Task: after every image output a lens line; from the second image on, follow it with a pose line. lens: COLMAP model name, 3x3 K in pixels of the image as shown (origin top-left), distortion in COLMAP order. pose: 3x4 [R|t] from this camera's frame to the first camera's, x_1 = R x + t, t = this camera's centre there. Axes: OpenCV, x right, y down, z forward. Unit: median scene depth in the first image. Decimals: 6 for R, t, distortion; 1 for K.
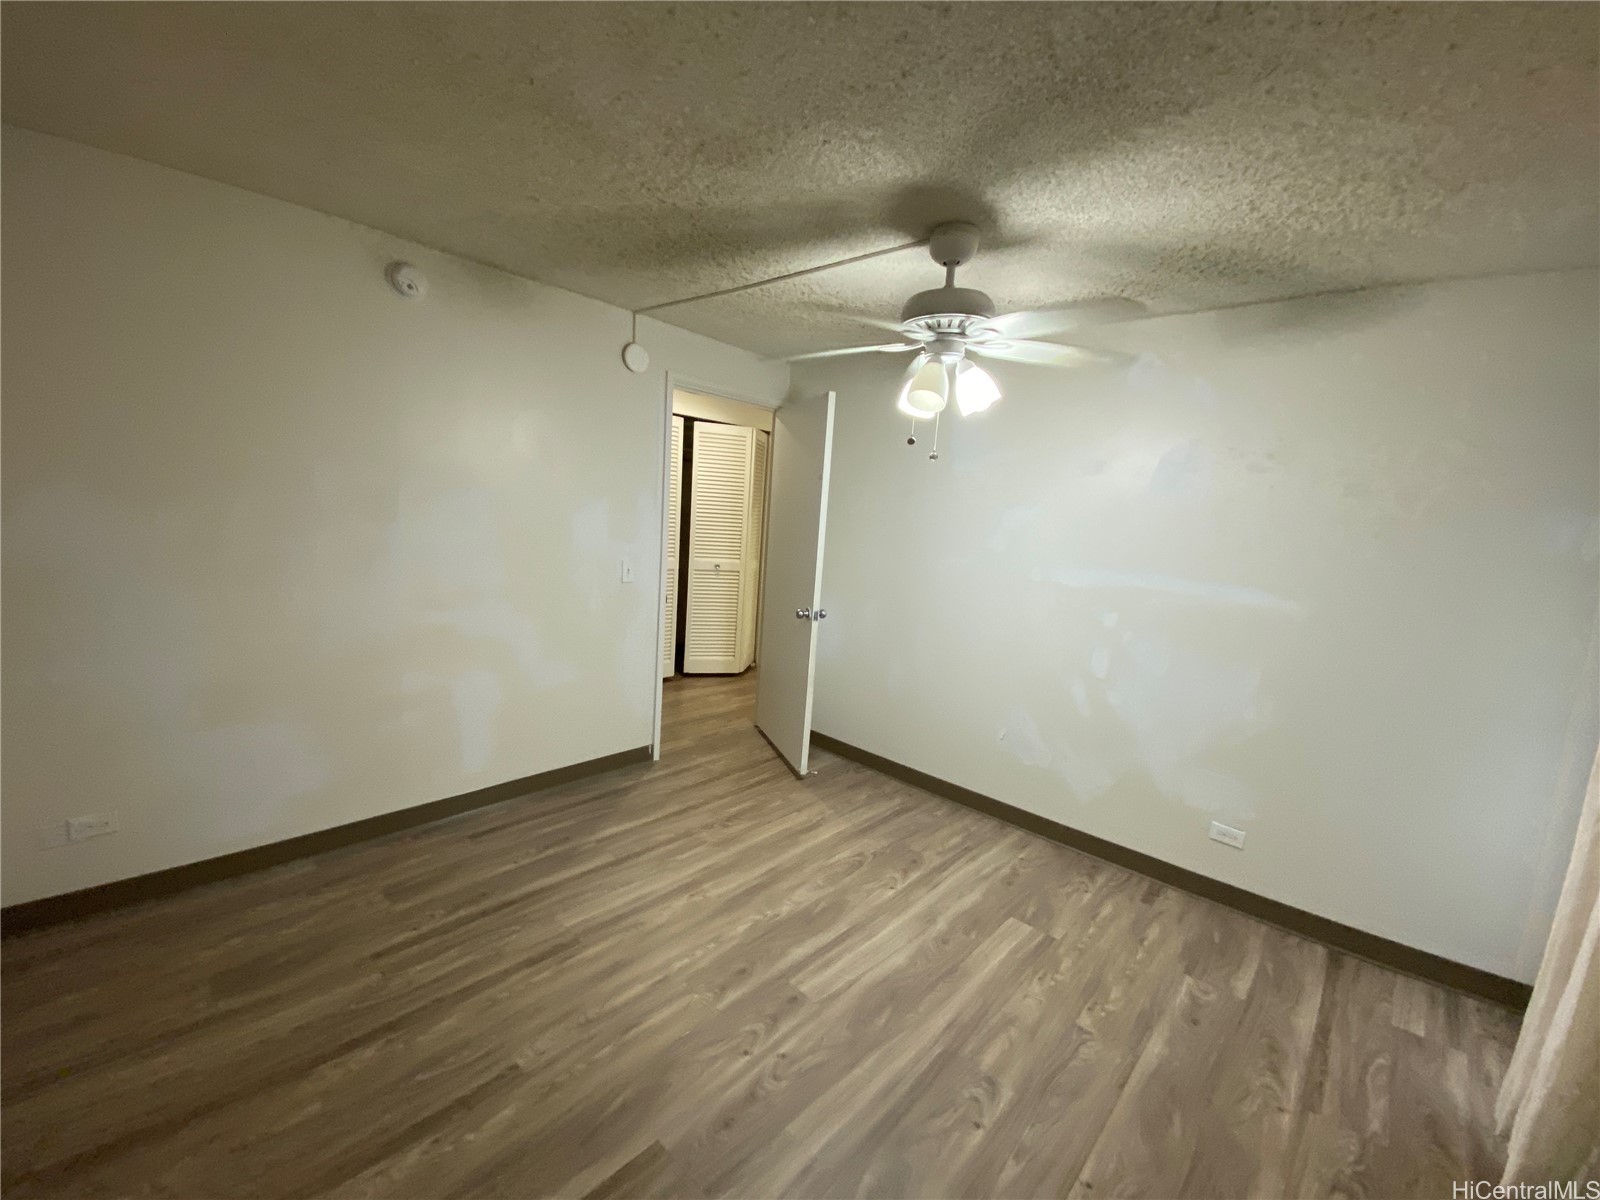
lens RADIAL K [[651.7, 0, 797.6], [0, 651.7, 604.8], [0, 0, 1]] dist [-0.004123, -0.000232]
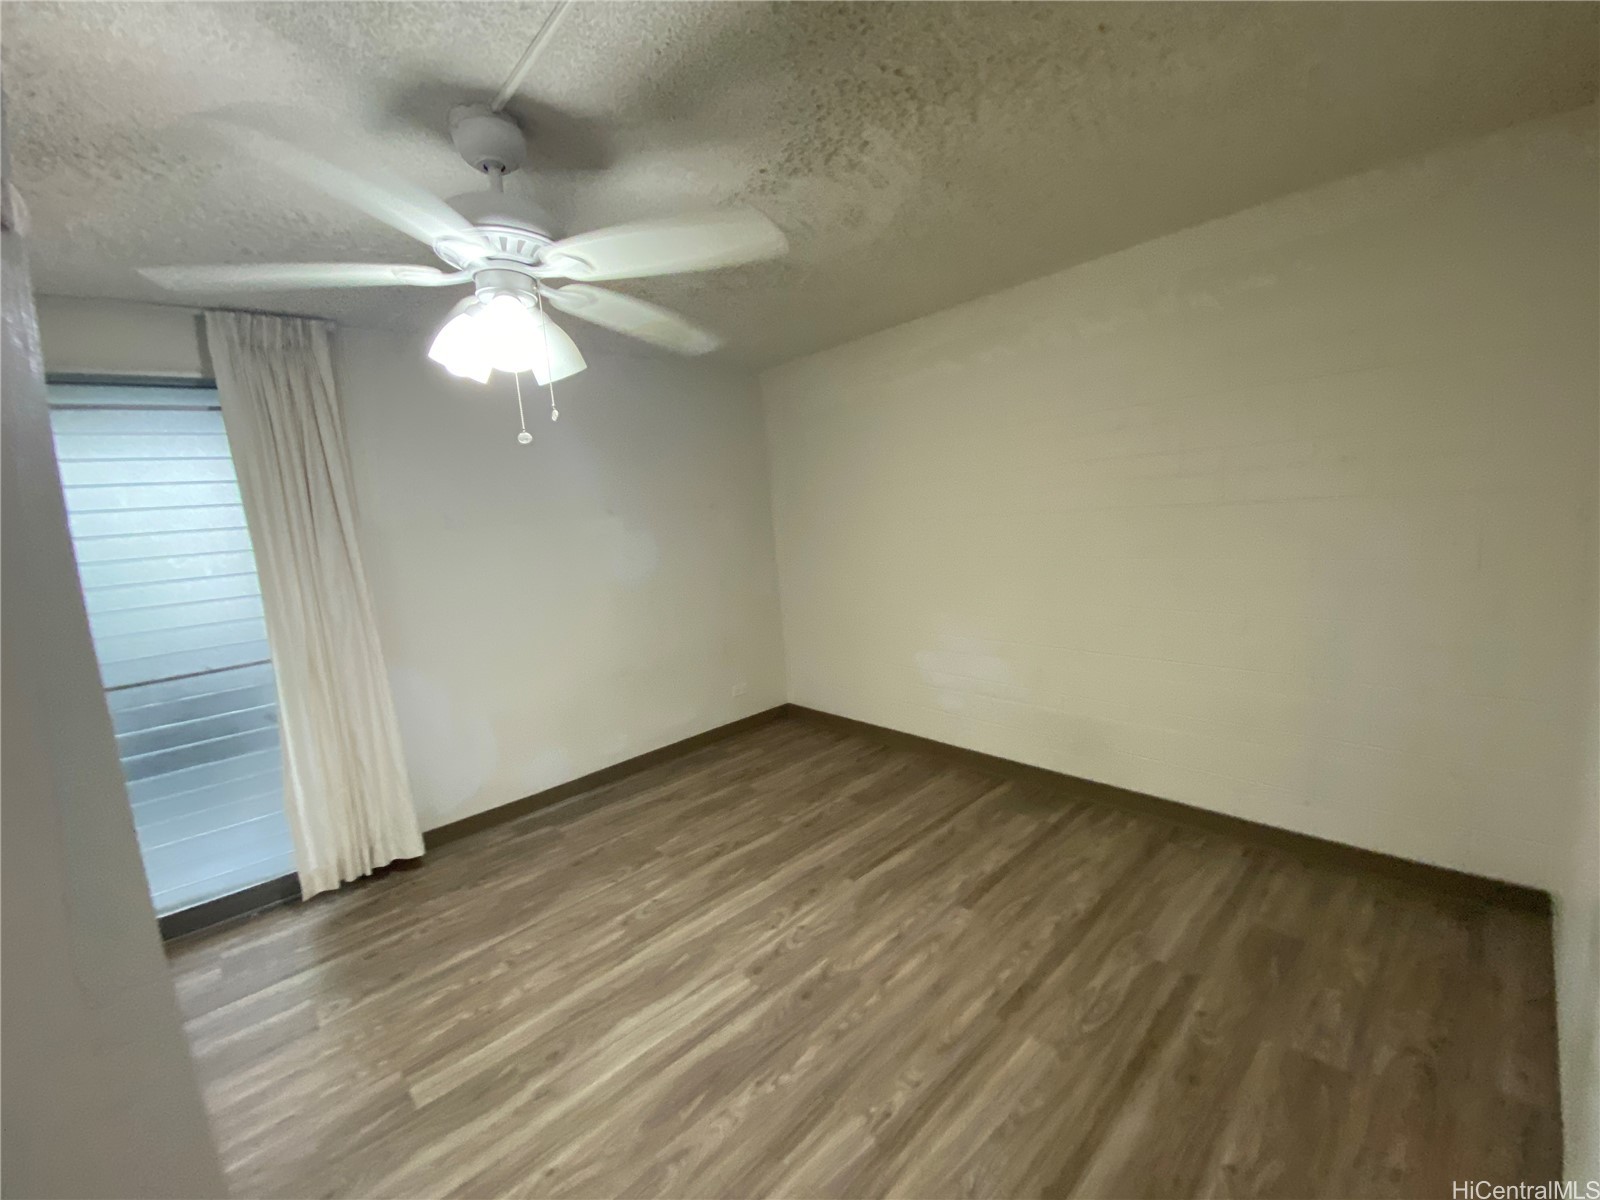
lens RADIAL K [[649.8, 0, 799.9], [0, 649.8, 598.6], [0, 0, 1]] dist [0.001906, 0.000091]
pose [[-0.996692, -0.001558, 0.081252, -0.154620], [0.022462, 0.955587, 0.293853, -0.272189], [-0.078101, 0.294706, -0.952391, 1.755551]]
